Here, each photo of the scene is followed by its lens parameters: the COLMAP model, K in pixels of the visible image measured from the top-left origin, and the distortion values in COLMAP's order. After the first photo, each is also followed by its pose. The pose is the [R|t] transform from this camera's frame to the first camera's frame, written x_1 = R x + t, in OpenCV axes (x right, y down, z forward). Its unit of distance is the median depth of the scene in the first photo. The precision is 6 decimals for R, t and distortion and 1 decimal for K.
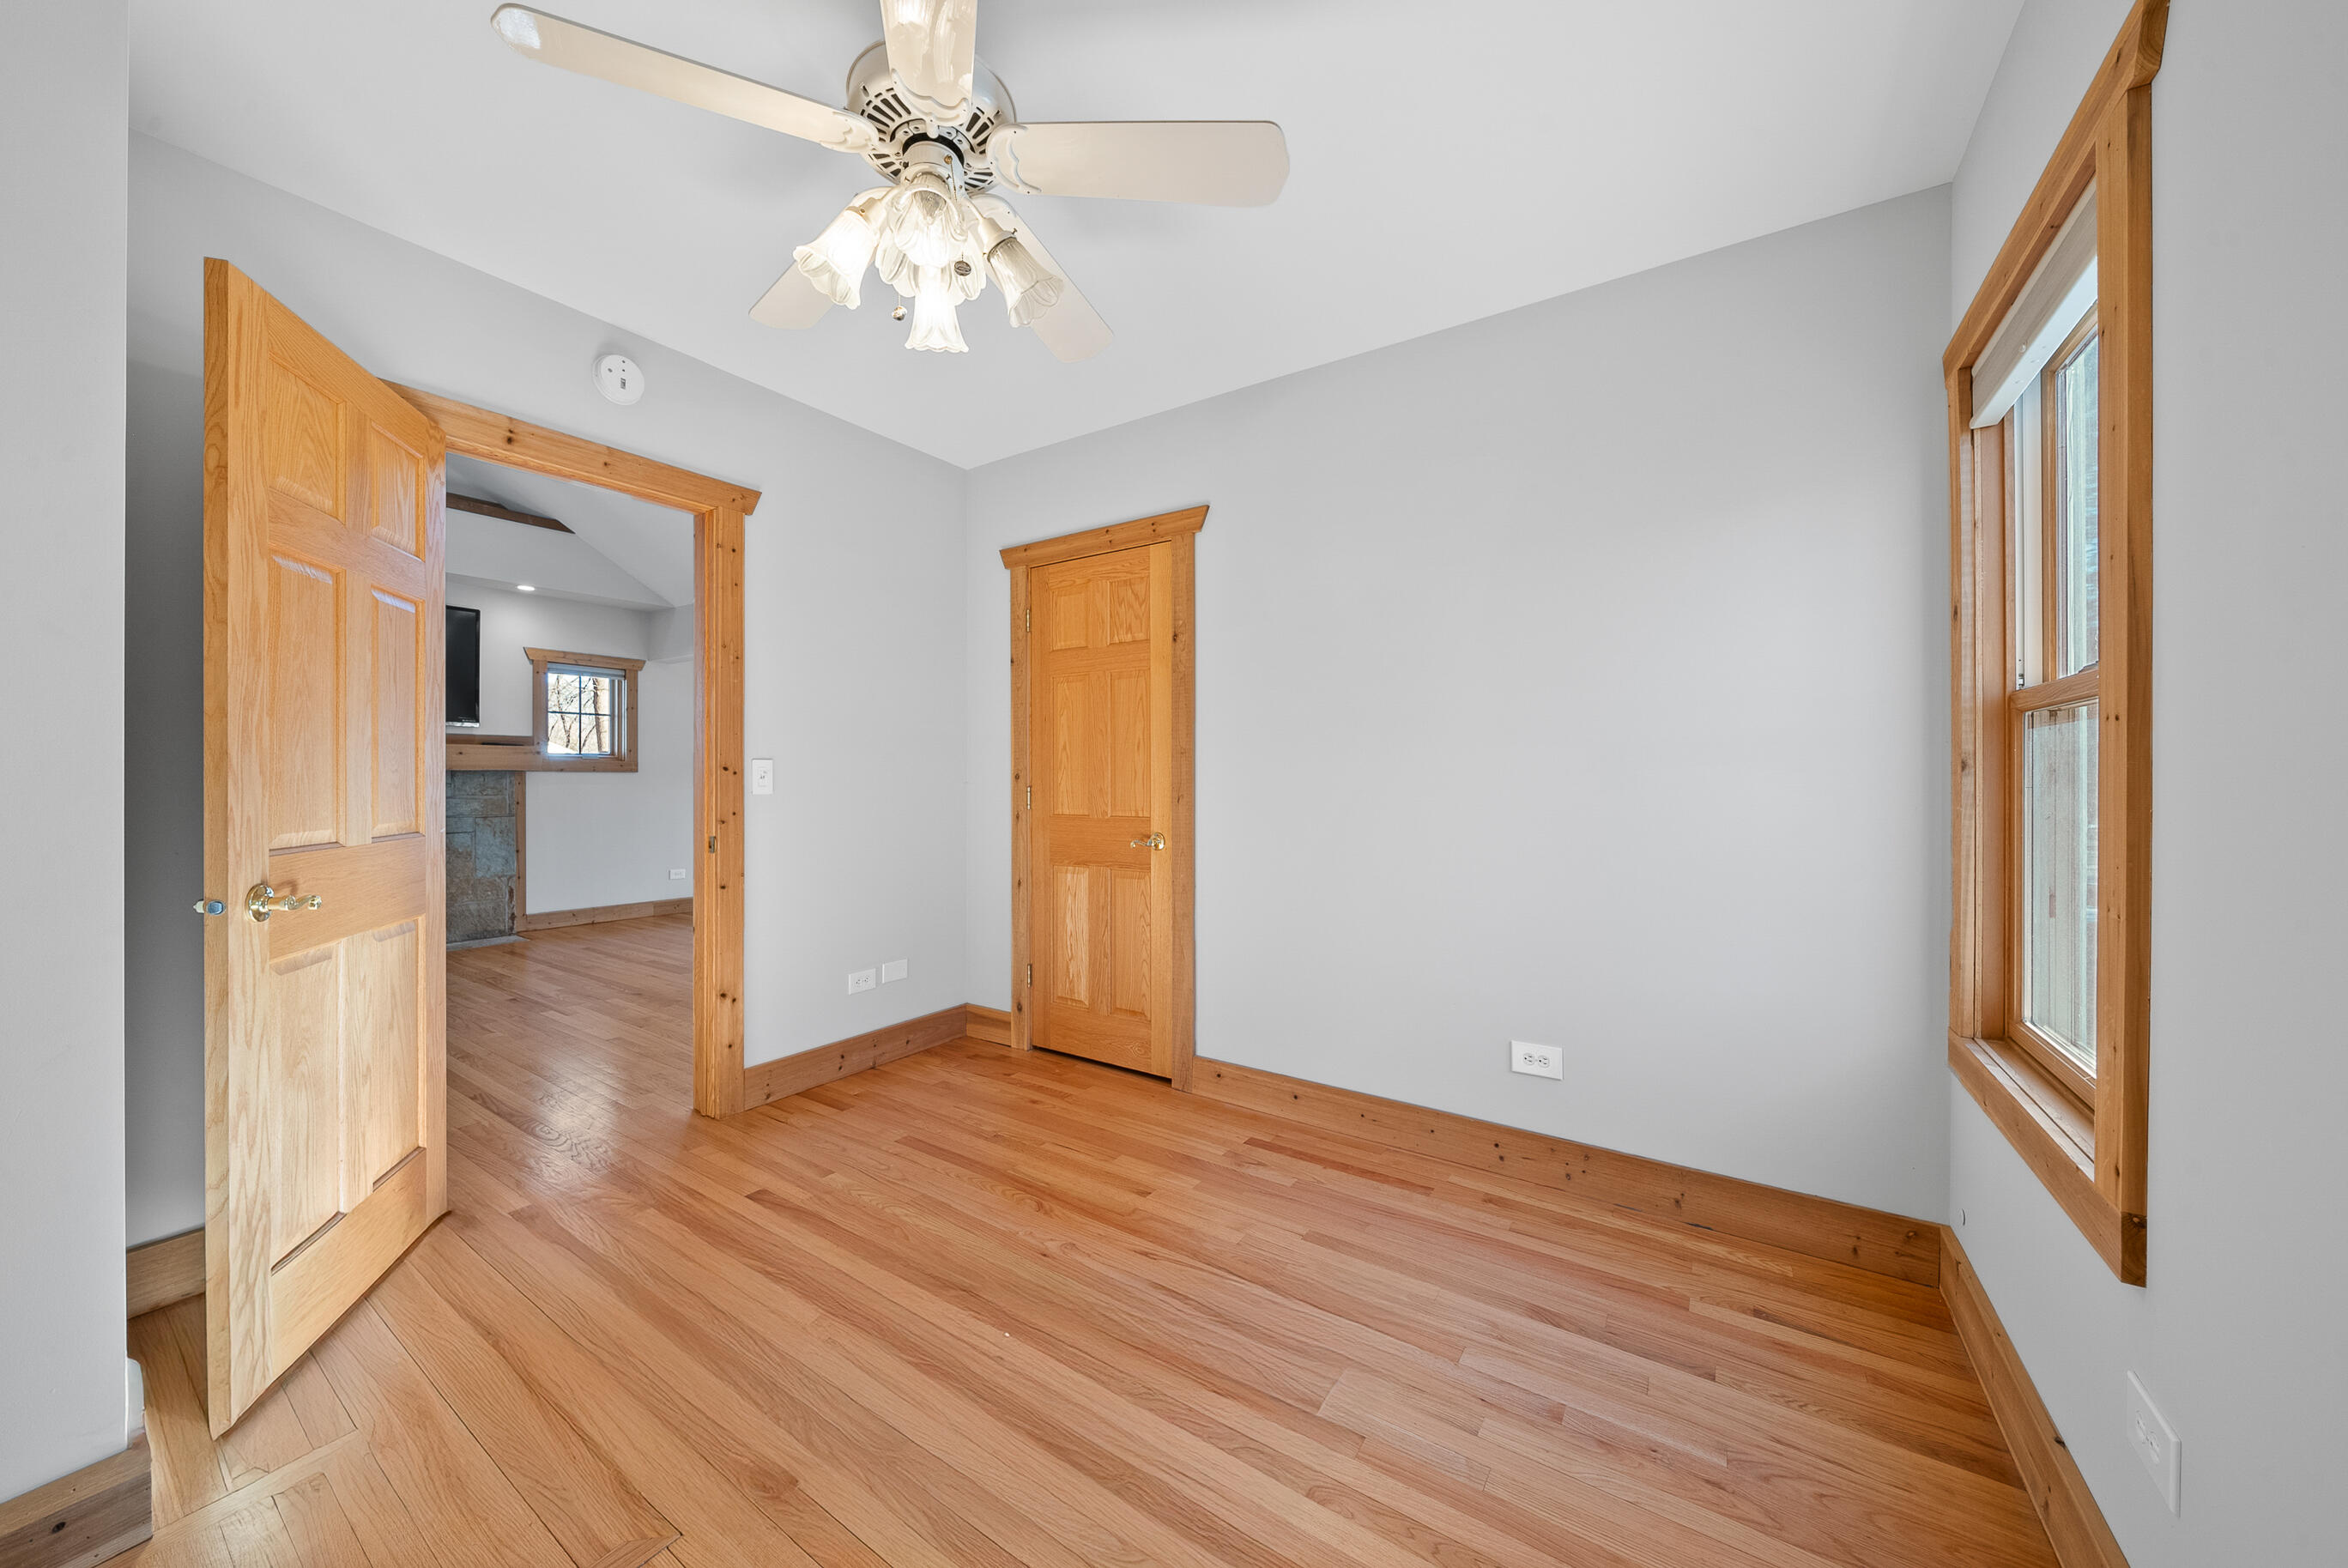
lens RADIAL K [[810.4, 0, 1124.6], [0, 810.4, 776.5], [0, 0, 1]] dist [-0.005216, 0.000062]
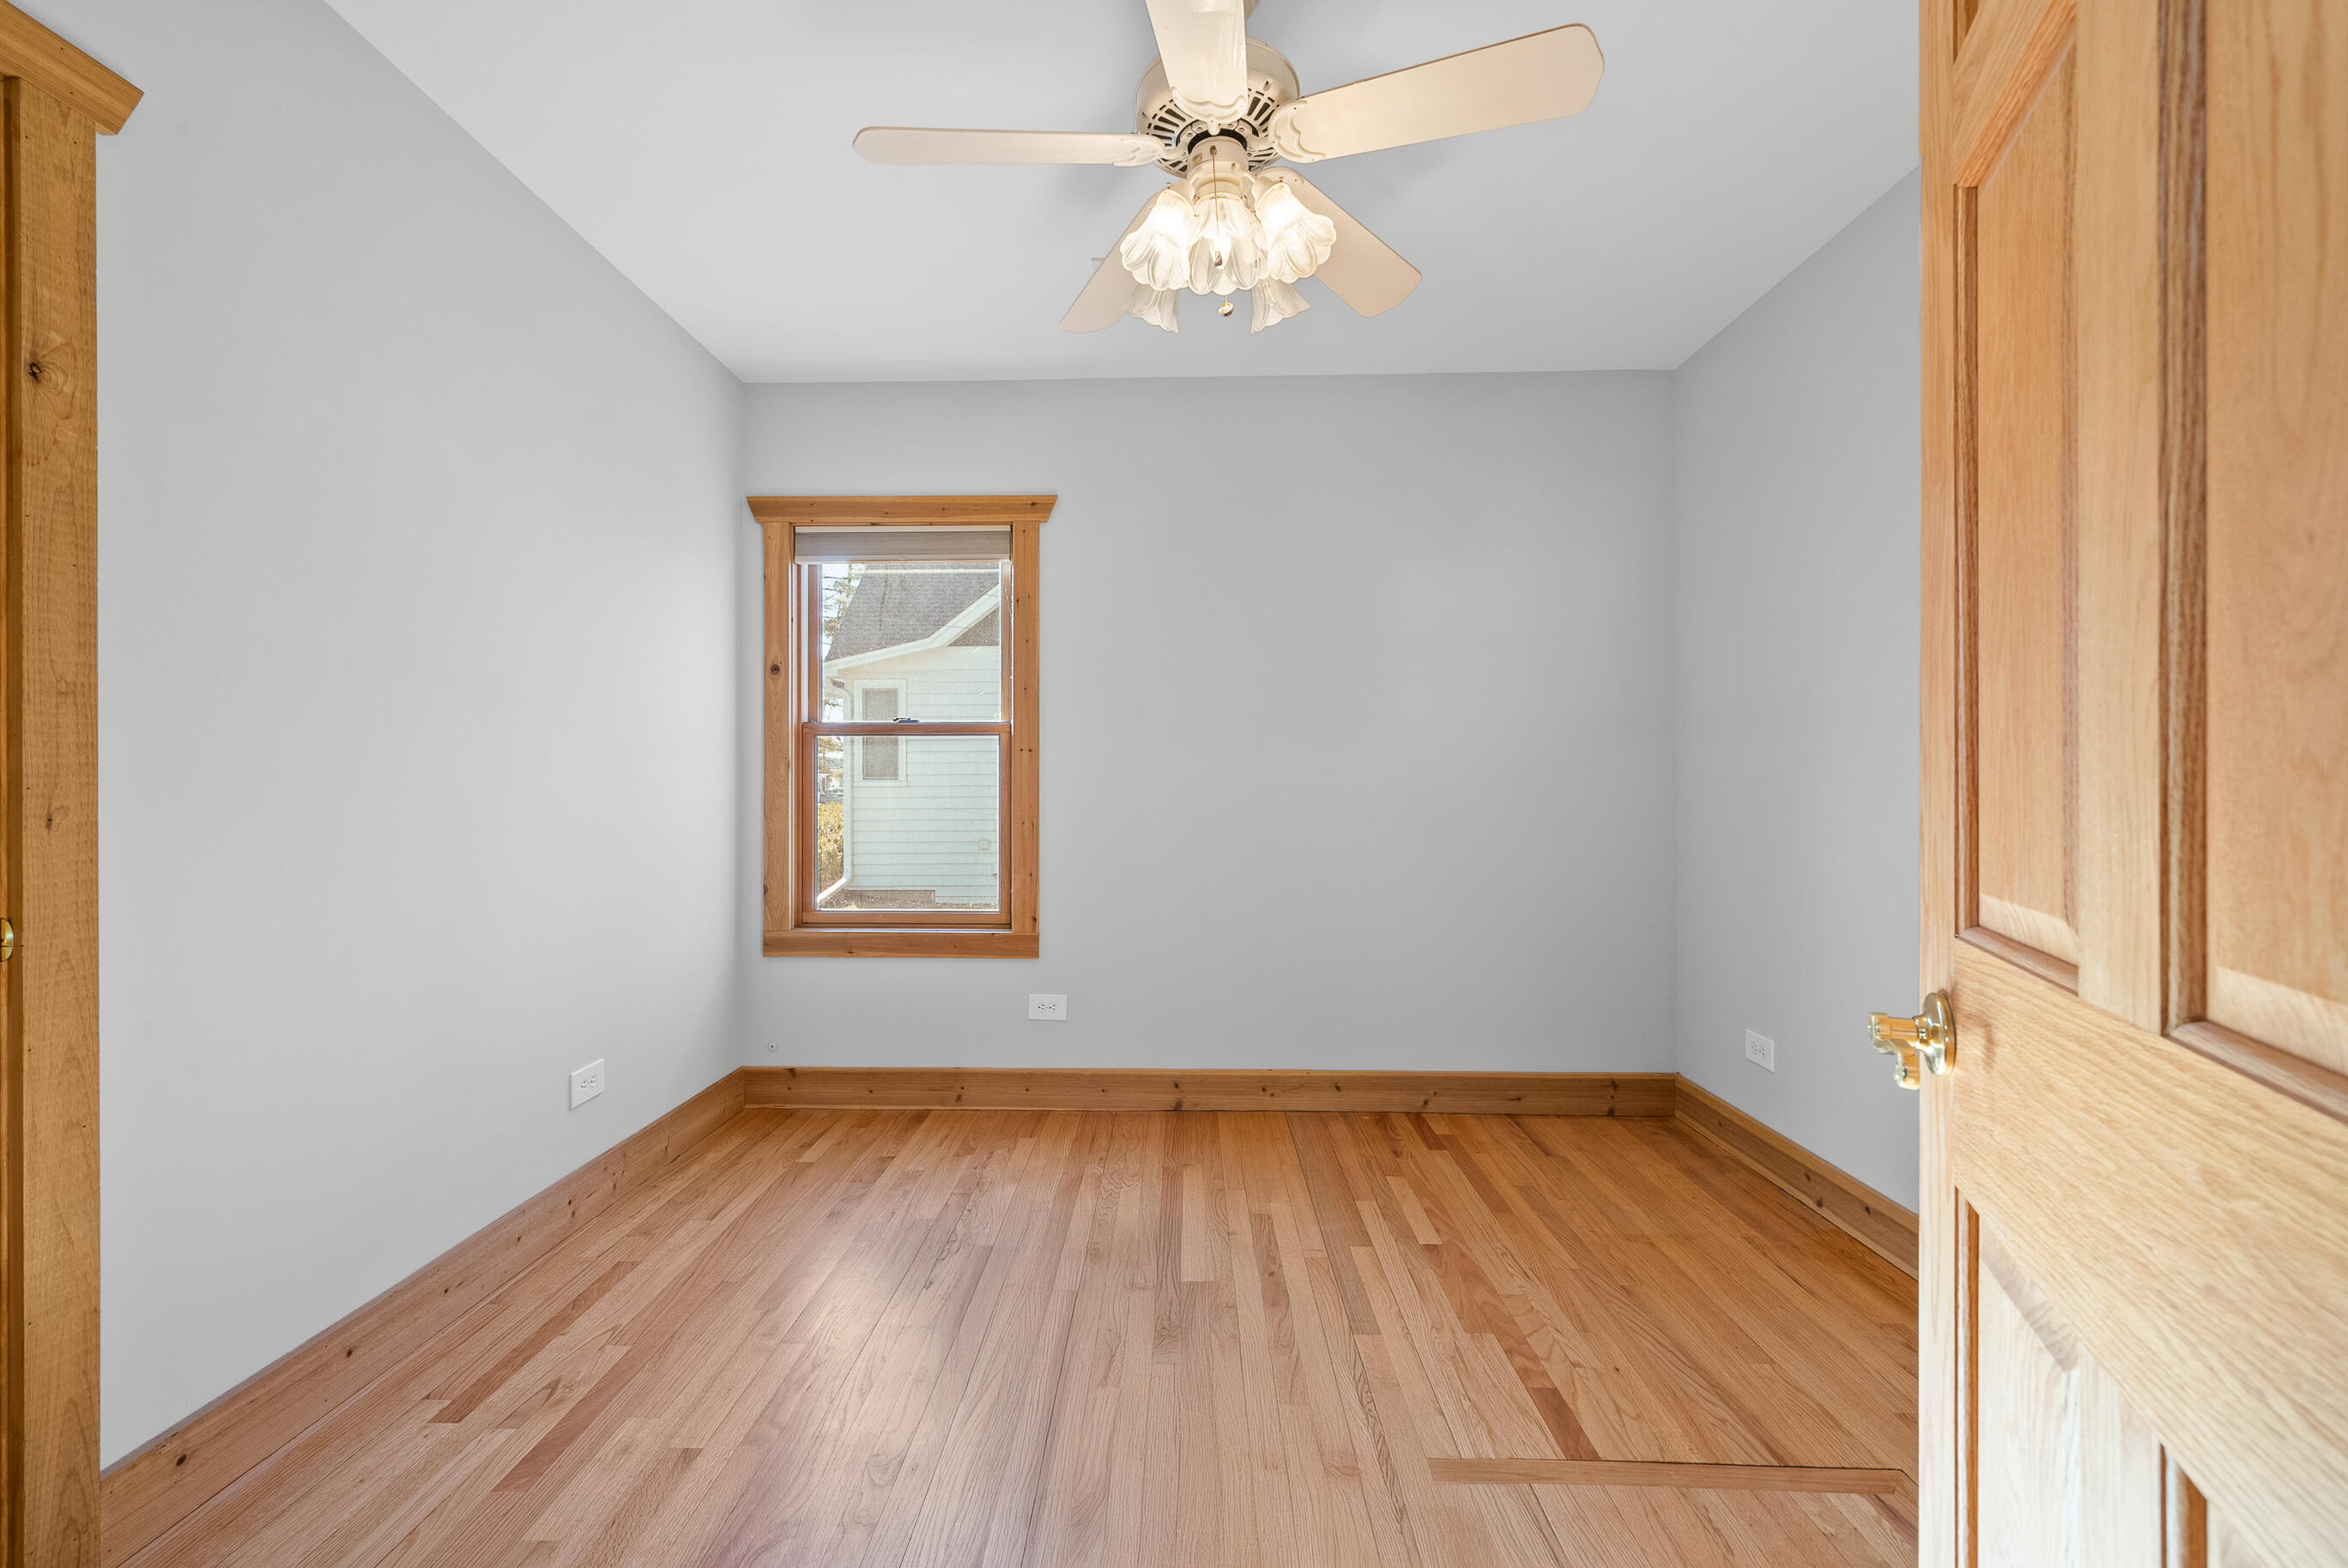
lens RADIAL K [[959.9, 0, 1155.0], [0, 959.9, 777.2], [0, 0, 1]] dist [0.002022, 0.000415]
pose [[-0.540987, 0.000715, 0.841031, -0.768026], [-0.001342, 0.999998, -0.001714, 0.011594], [-0.841030, -0.002056, -0.540985, 1.098917]]
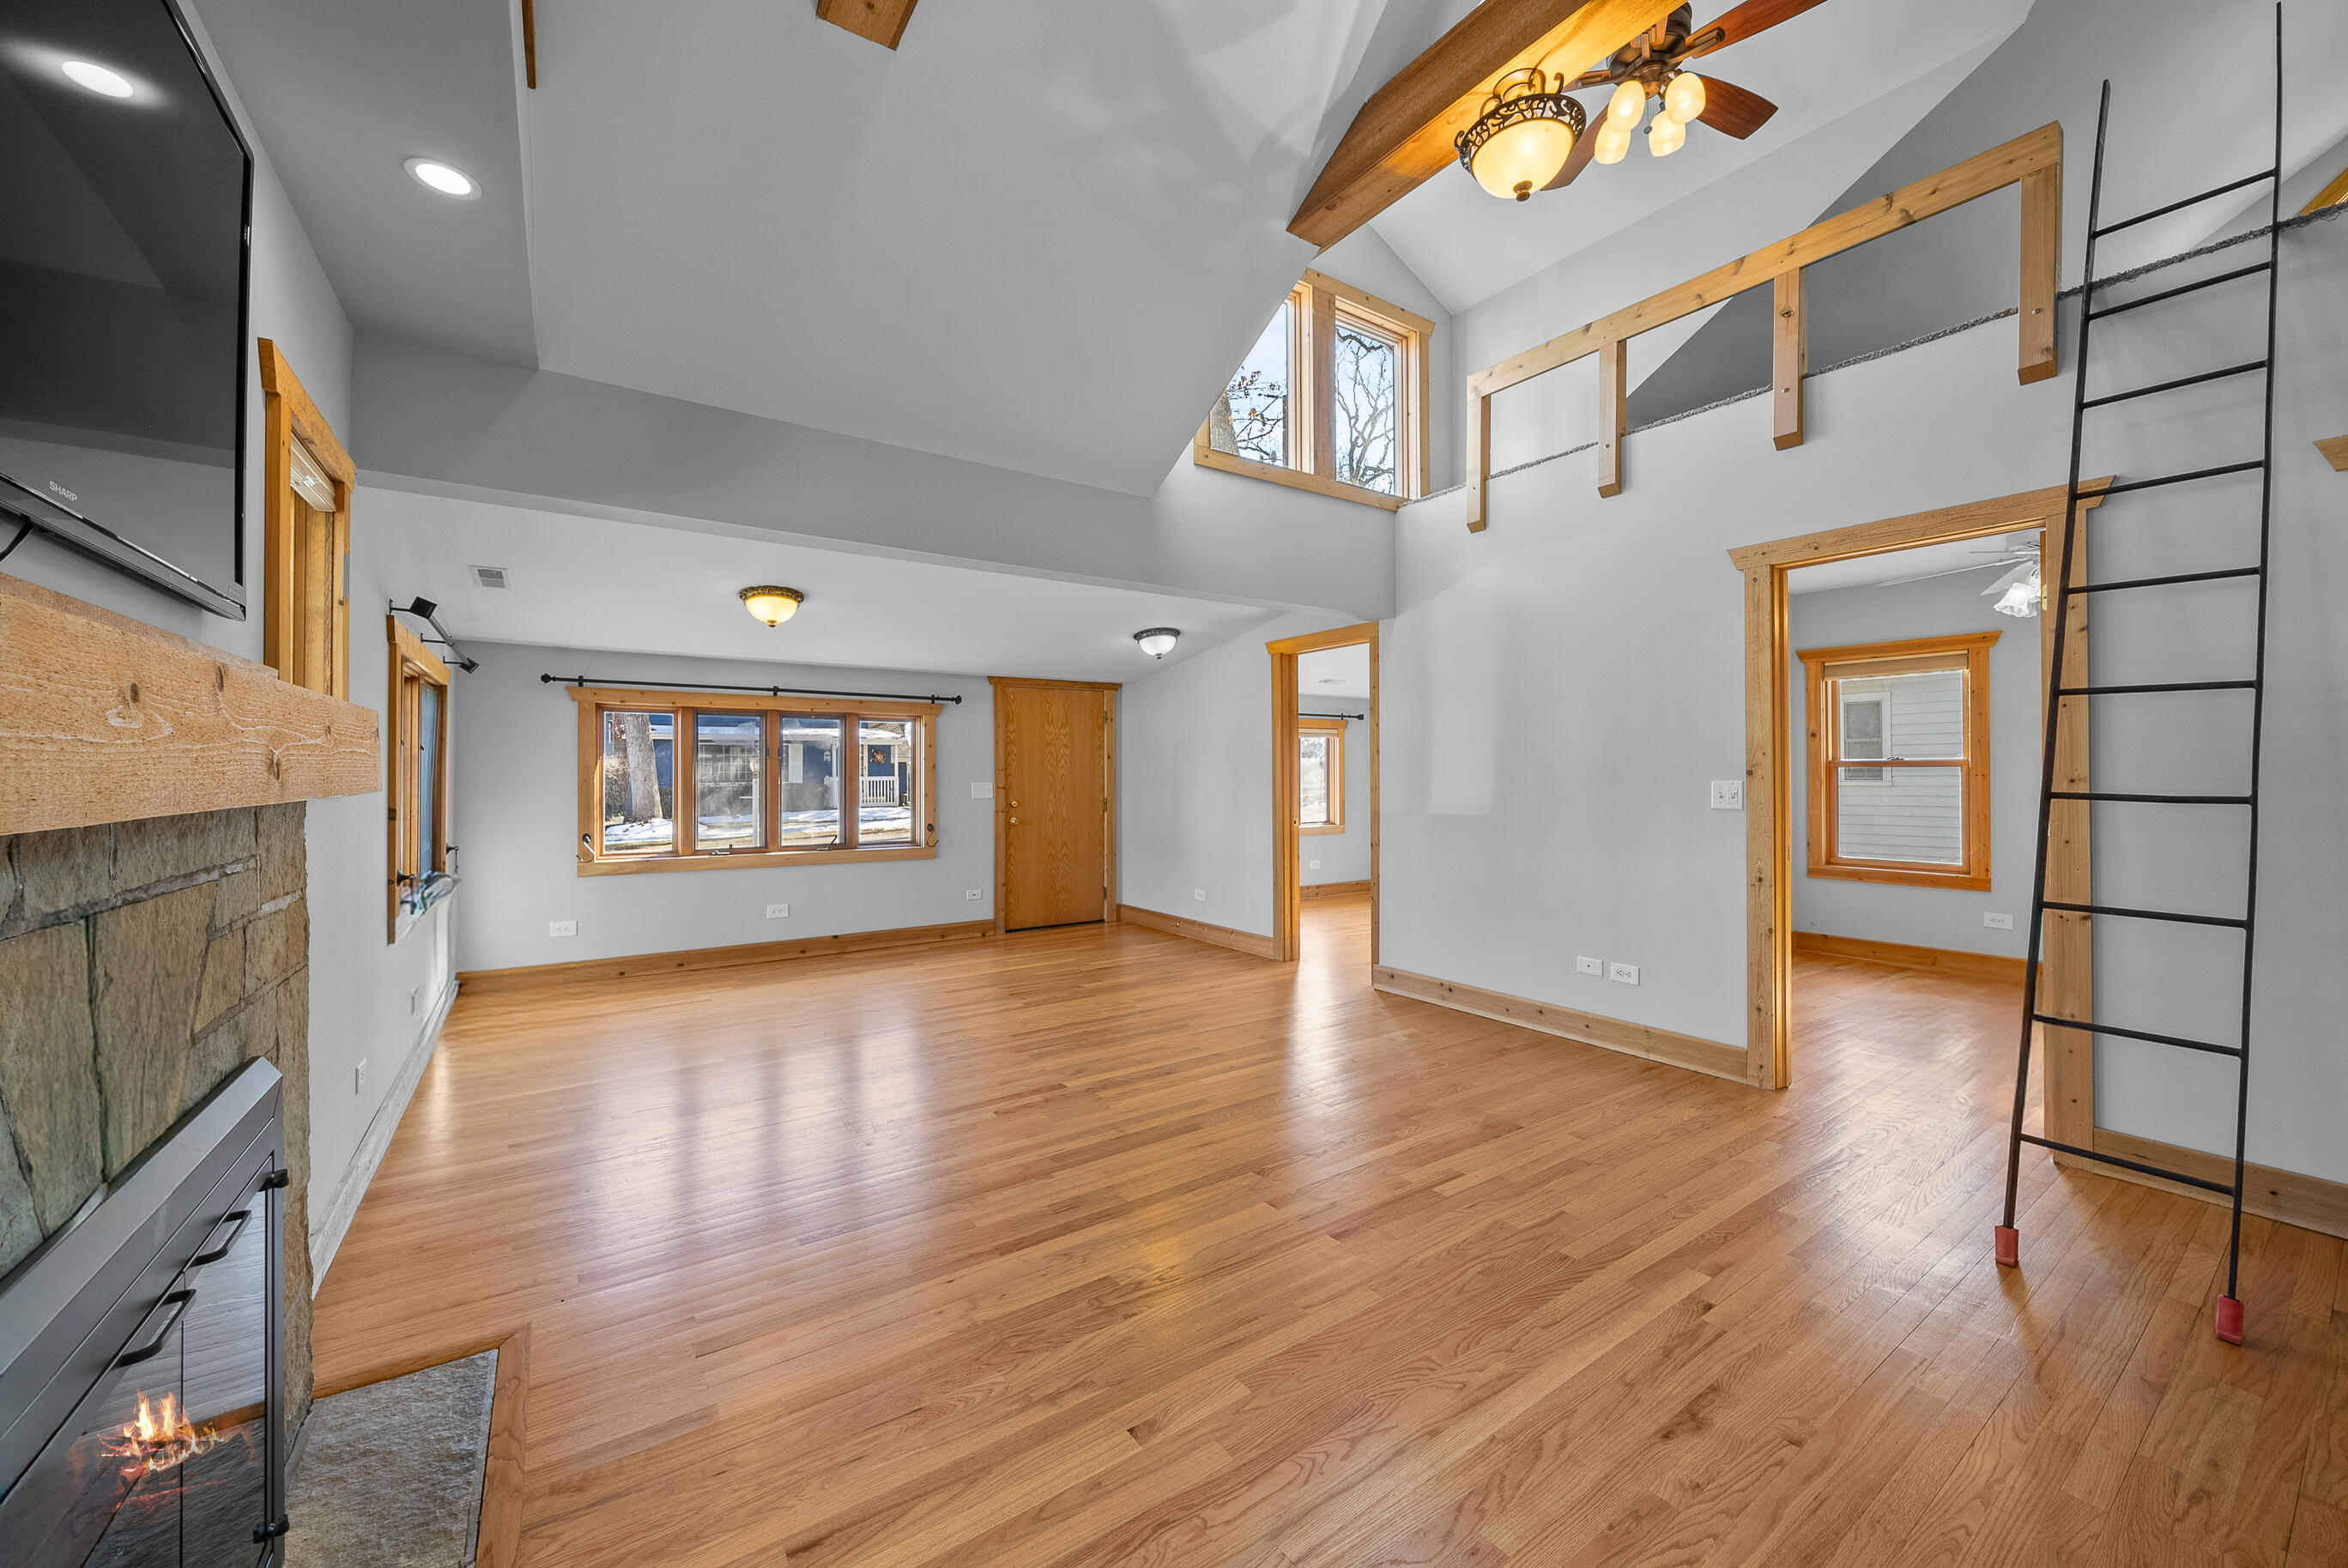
lens RADIAL K [[900.8, 0, 1150.9], [0, 900.8, 770.6], [0, 0, 1]] dist [-0.000706, 0.000712]
pose [[0.356139, 0.000866, 0.934432, -2.510492], [0.004848, 0.999984, -0.002774, -0.047527], [-0.934420, 0.005518, 0.356130, 1.702554]]
